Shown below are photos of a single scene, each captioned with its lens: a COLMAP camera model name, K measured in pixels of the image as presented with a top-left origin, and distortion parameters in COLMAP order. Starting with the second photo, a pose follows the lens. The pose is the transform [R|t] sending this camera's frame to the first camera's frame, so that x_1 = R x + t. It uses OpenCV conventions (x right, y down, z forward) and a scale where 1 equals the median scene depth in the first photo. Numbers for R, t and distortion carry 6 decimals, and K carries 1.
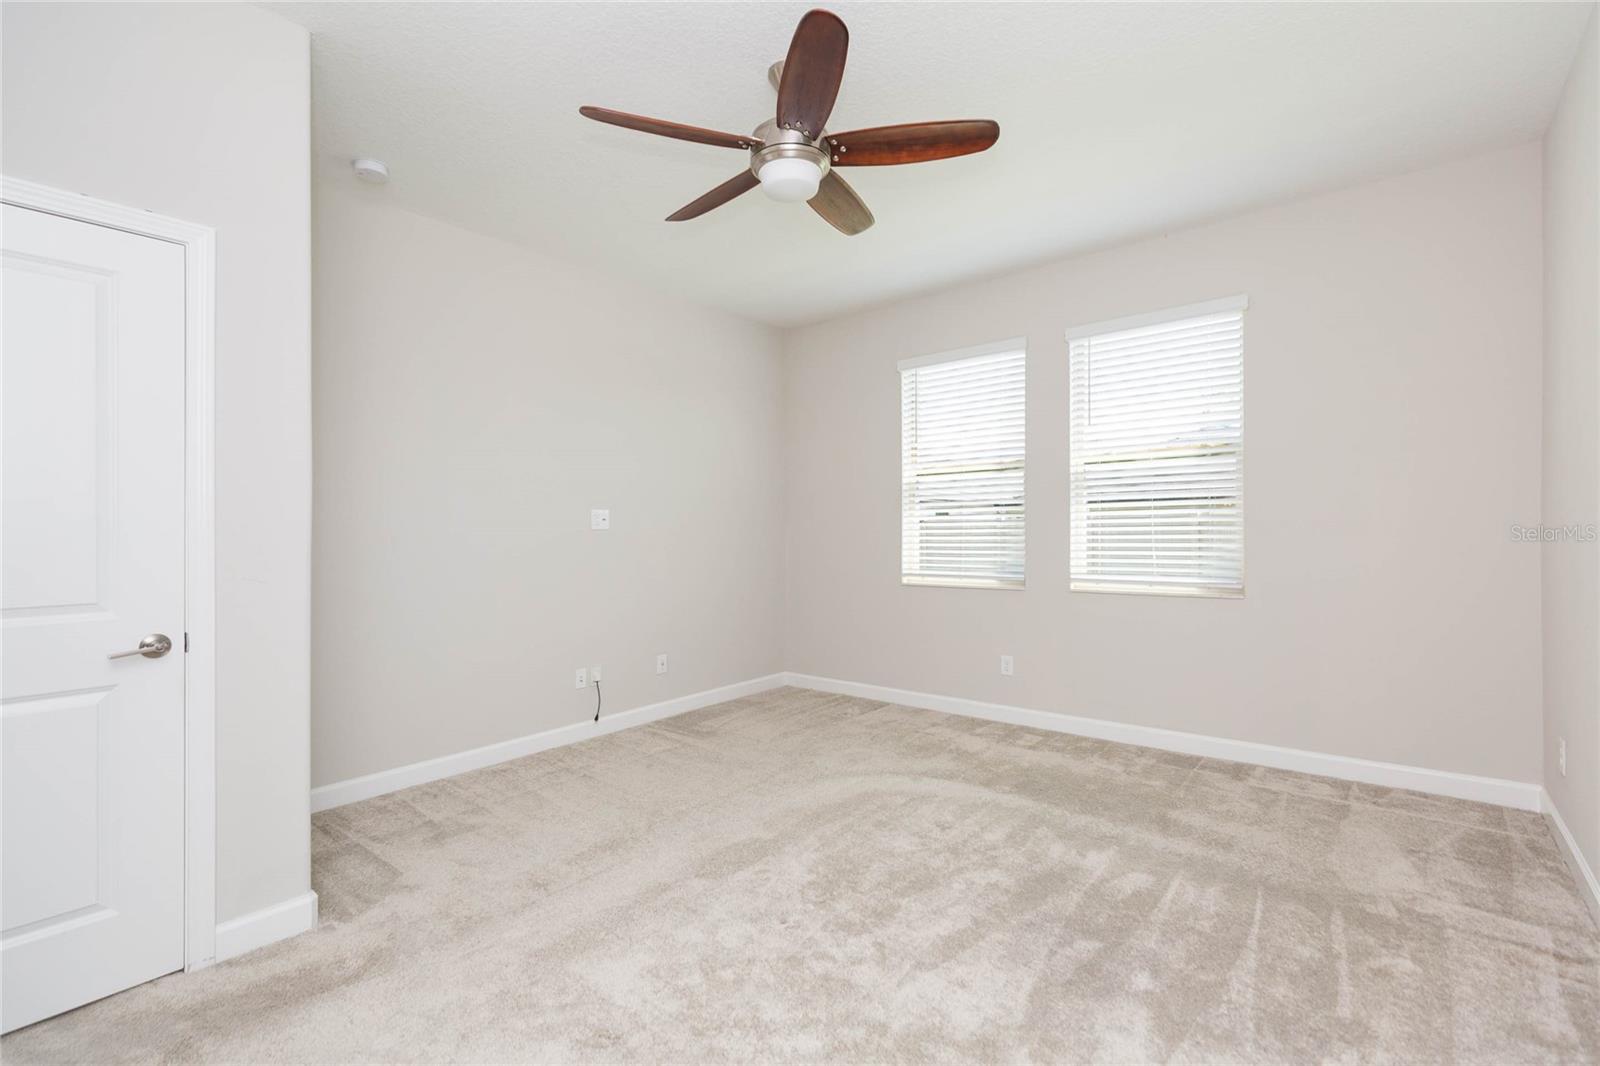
lens RADIAL K [[717.2, 0, 802.7], [0, 717.2, 541.9], [0, 0, 1]] dist [0.001997, -0.000249]
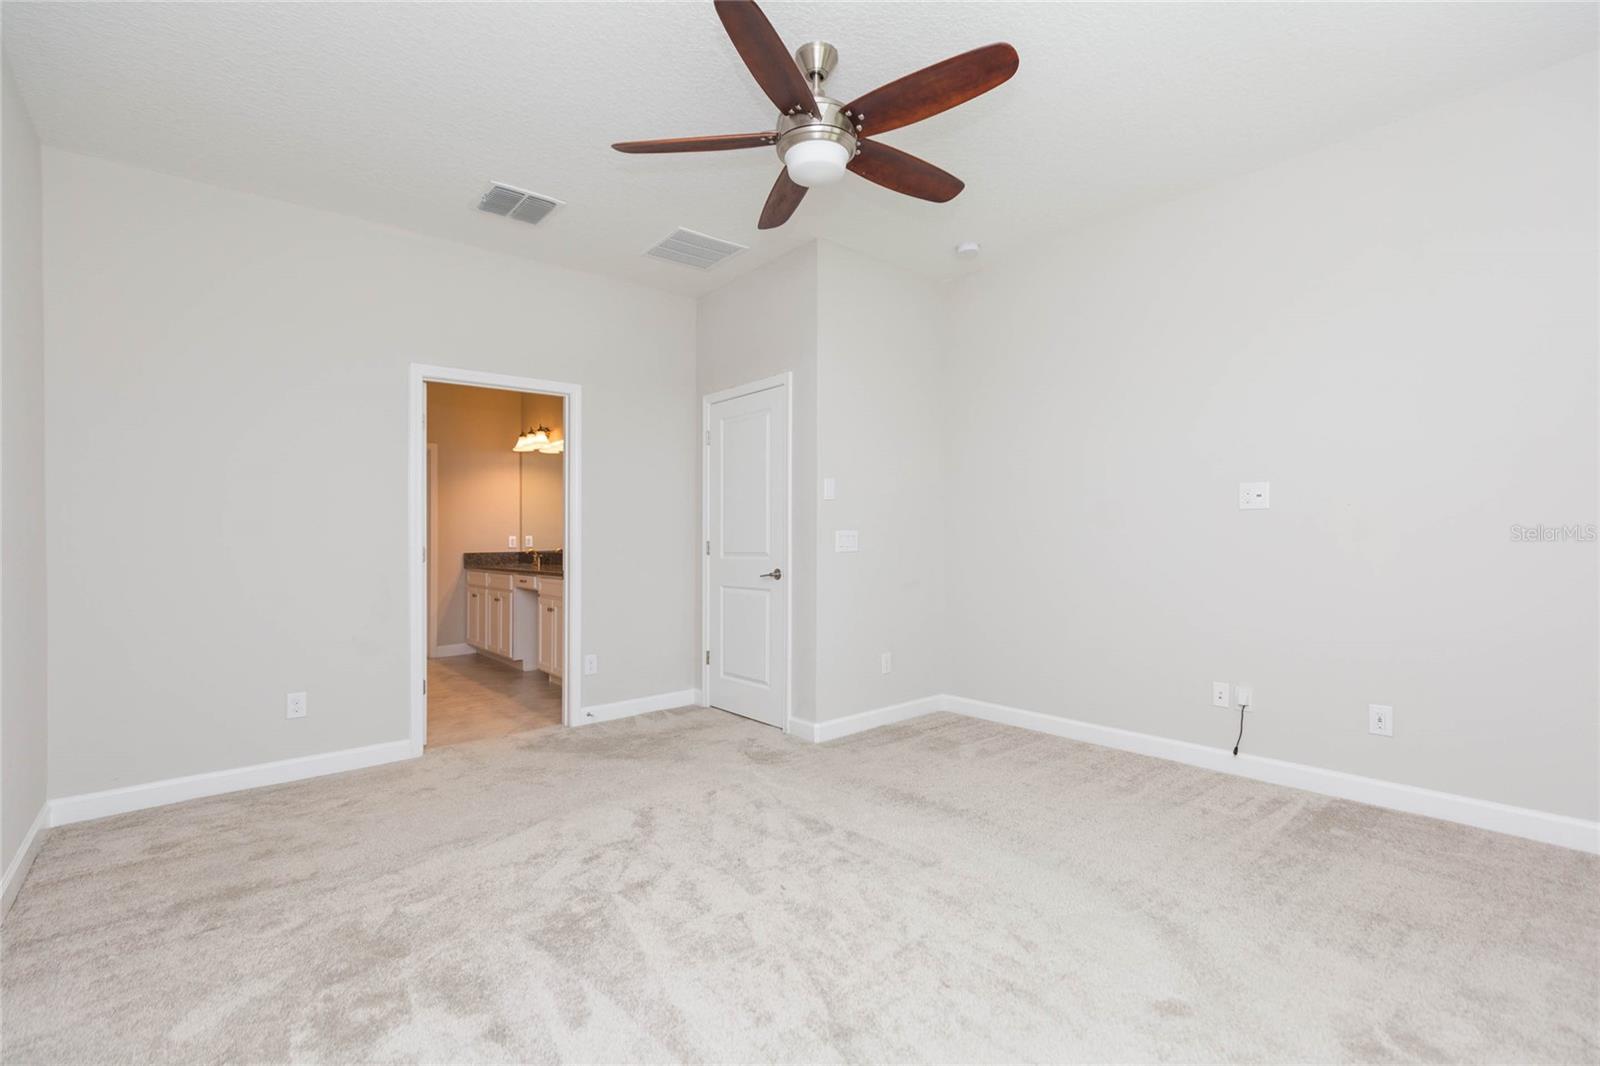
lens RADIAL K [[731.6, 0, 800.0], [0, 731.6, 533.0], [0, 0, 1]] dist [0.000277, -0.000270]
pose [[-0.179684, 0.014218, -0.983622, 0.625492], [0.002520, 0.999899, 0.013993, -0.004083], [0.983721, 0.000036, -0.179702, 0.733261]]
